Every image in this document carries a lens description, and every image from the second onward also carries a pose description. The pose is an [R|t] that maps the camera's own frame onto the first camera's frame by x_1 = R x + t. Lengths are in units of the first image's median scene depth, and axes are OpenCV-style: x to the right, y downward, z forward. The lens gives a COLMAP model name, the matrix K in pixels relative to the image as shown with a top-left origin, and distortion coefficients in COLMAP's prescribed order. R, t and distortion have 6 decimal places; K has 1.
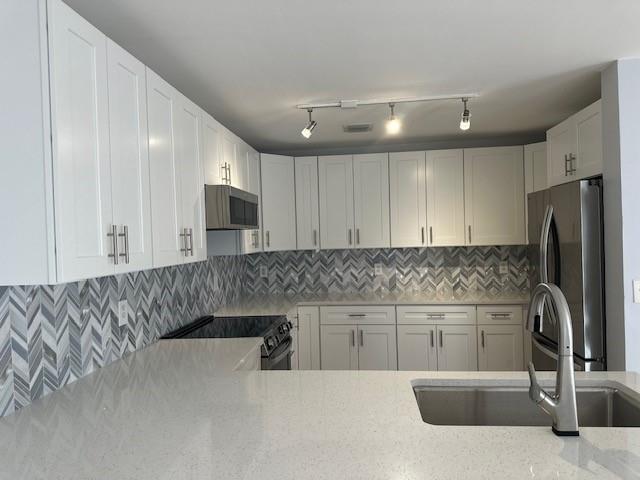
lens RADIAL K [[453.7, 0, 318.7], [0, 453.7, 236.7], [0, 0, 1]] dist [0.060455, -0.049025]
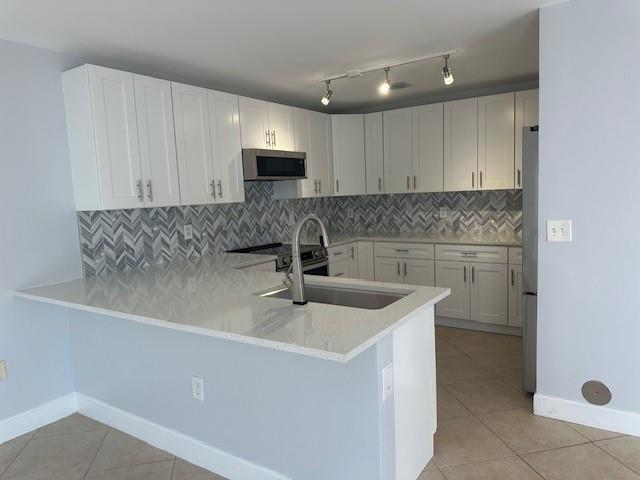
lens RADIAL K [[453.7, 0, 324.3], [0, 453.7, 238.8], [0, 0, 1]] dist [0.060455, -0.049025]
pose [[0.883666, 0.042564, -0.466178, 0.461155], [0.015184, 0.992728, 0.119421, 0.000634], [0.467871, -0.112607, 0.876594, -0.123405]]
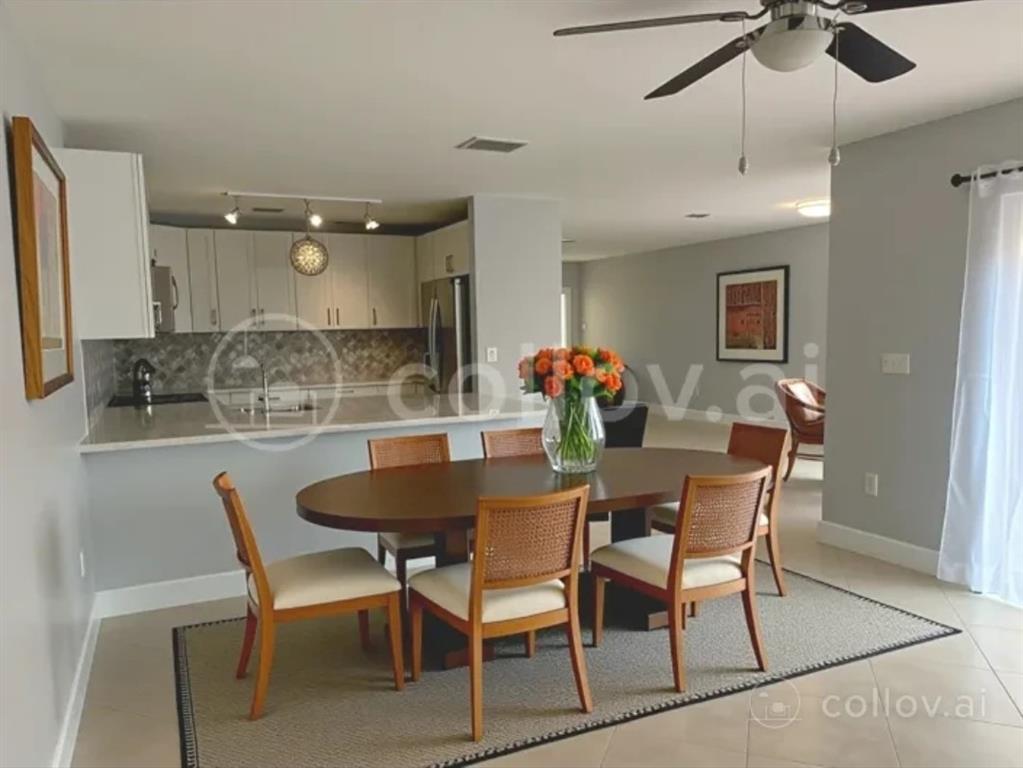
lens RADIAL K [[725.2, 0, 507.5], [0, 725.2, 382.8], [0, 0, 1]] dist [0.060455, -0.049025]
pose [[0.878980, -0.022285, 0.476338, -0.216954], [-0.019184, 0.996446, 0.082018, 0.001162], [-0.476473, -0.081230, 0.875428, -0.680339]]
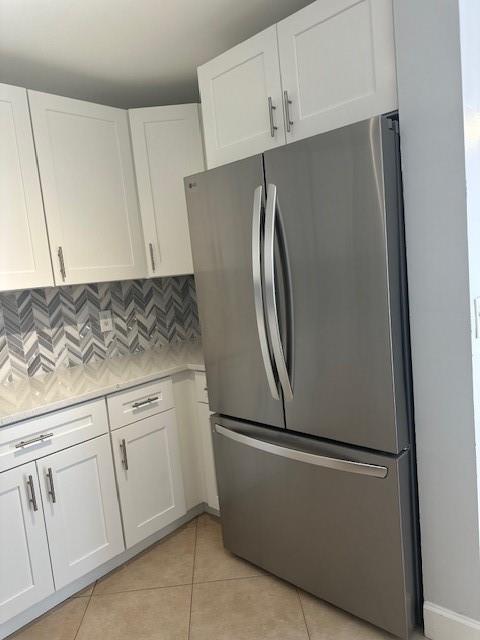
lens RADIAL K [[453.7, 0, 240.7], [0, 453.7, 325.5], [0, 0, 1]] dist [0.060455, -0.049025]
pose [[0.604118, -0.129464, 0.786308, 0.037444], [0.077606, 0.991583, 0.103637, 0.027732], [-0.793107, -0.001587, 0.609080, 0.560047]]
